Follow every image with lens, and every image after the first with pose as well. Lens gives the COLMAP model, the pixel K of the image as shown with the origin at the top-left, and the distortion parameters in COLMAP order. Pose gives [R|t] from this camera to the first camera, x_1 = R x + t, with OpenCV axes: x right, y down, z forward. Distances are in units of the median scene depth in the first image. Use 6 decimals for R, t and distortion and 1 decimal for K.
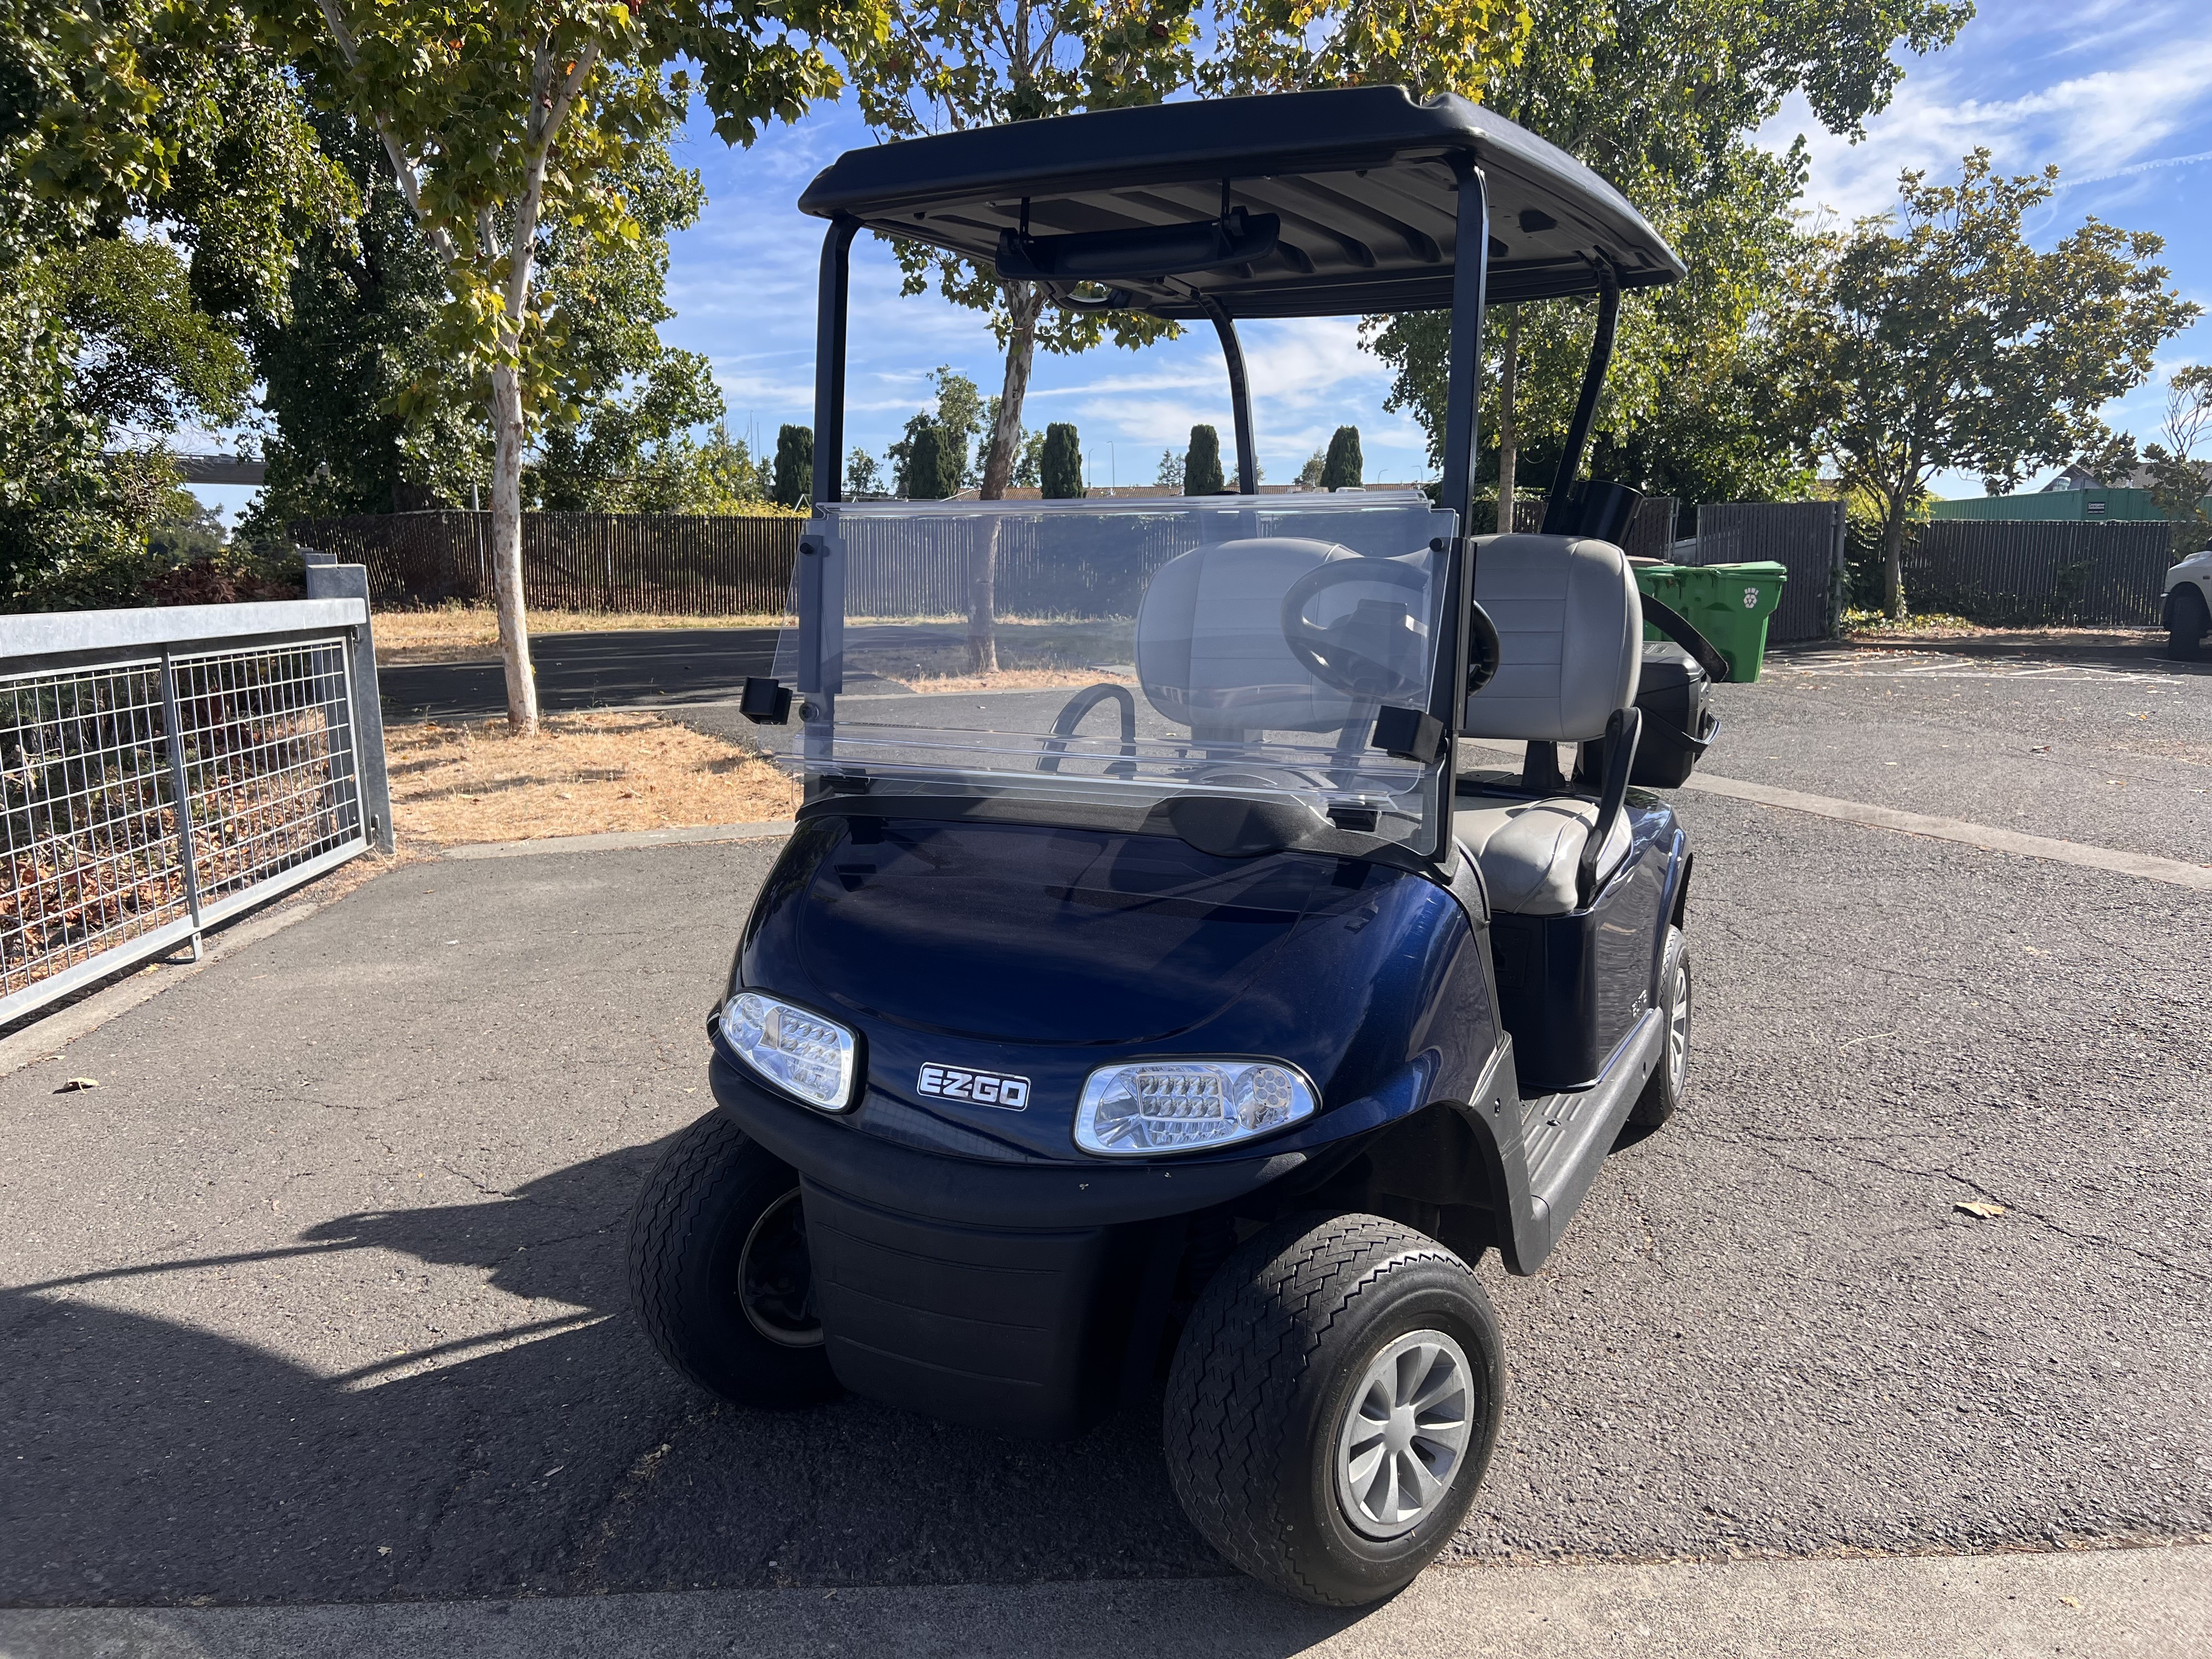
lens RADIAL K [[1571.6, 0, 1106.0], [0, 1571.6, 829.5], [0, 0, 1]] dist [0.149036, -0.281750]
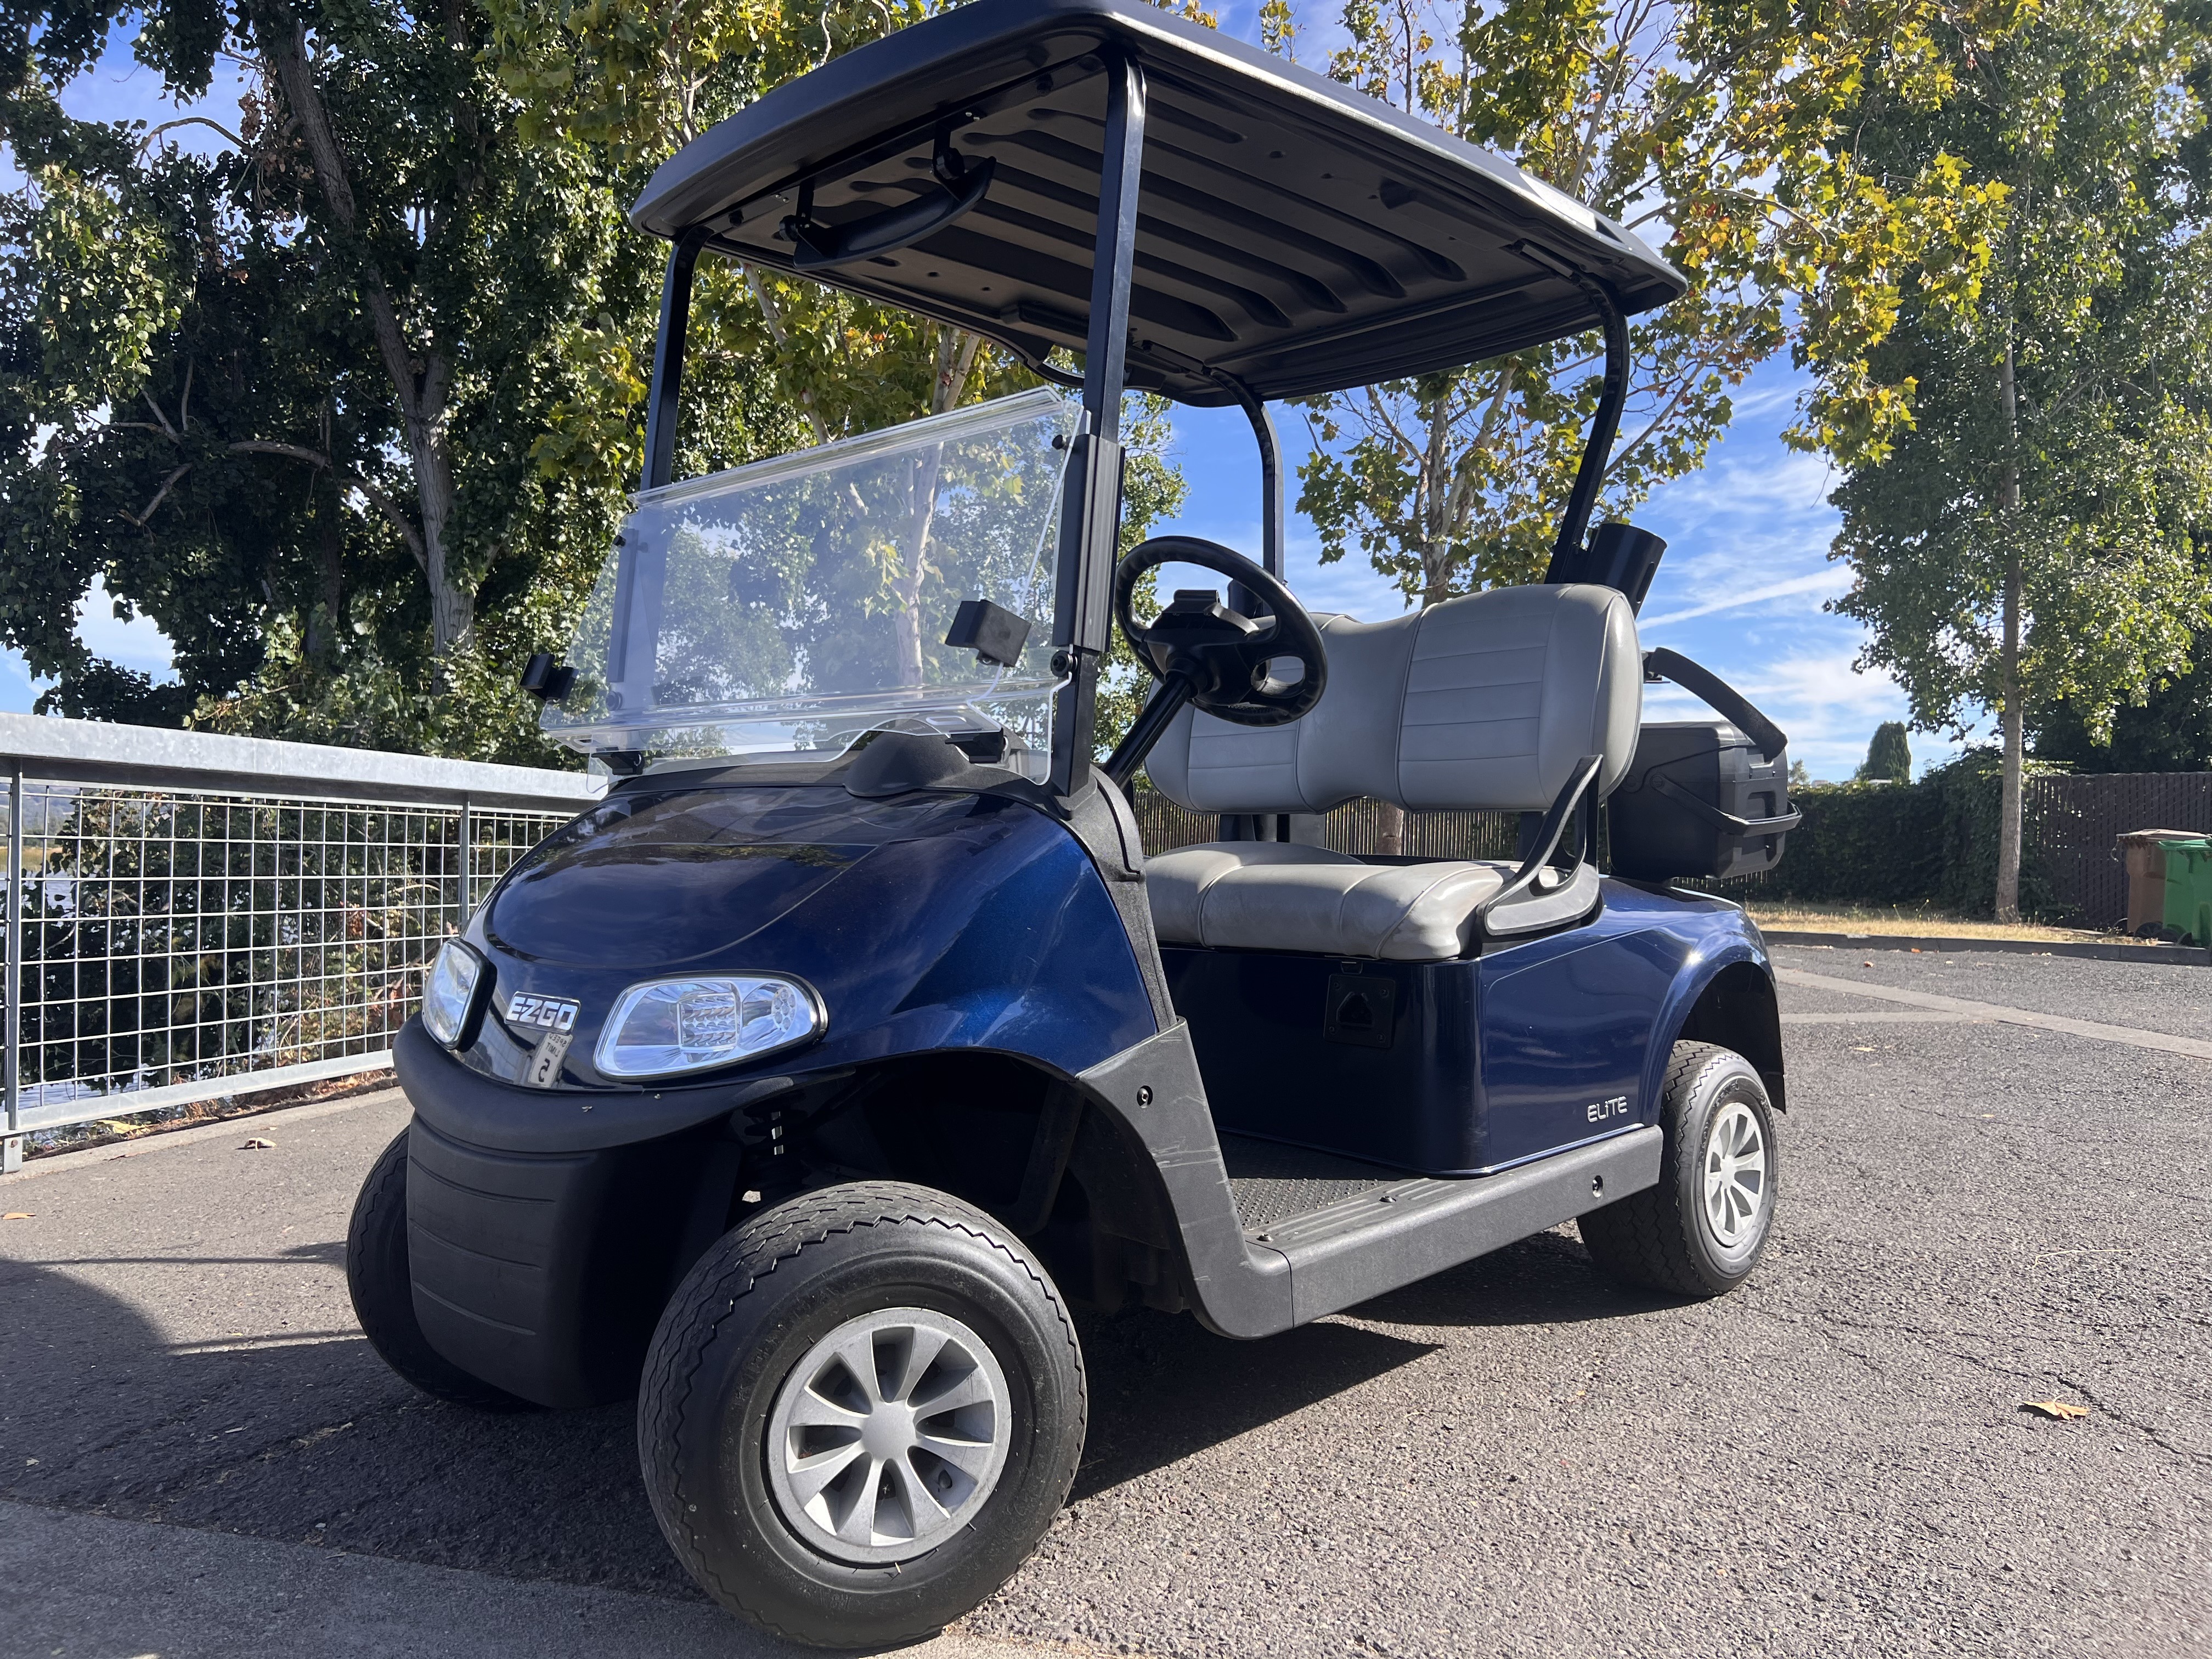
lens RADIAL K [[1582.2, 0, 1117.3], [0, 1582.2, 863.5], [0, 0, 1]] dist [0.046796, -0.049761]
pose [[0.953091, 0.021194, -0.301942, 0.375034], [-0.070033, 0.985918, -0.151860, 0.139989], [0.294472, 0.165883, 0.941153, 0.144661]]
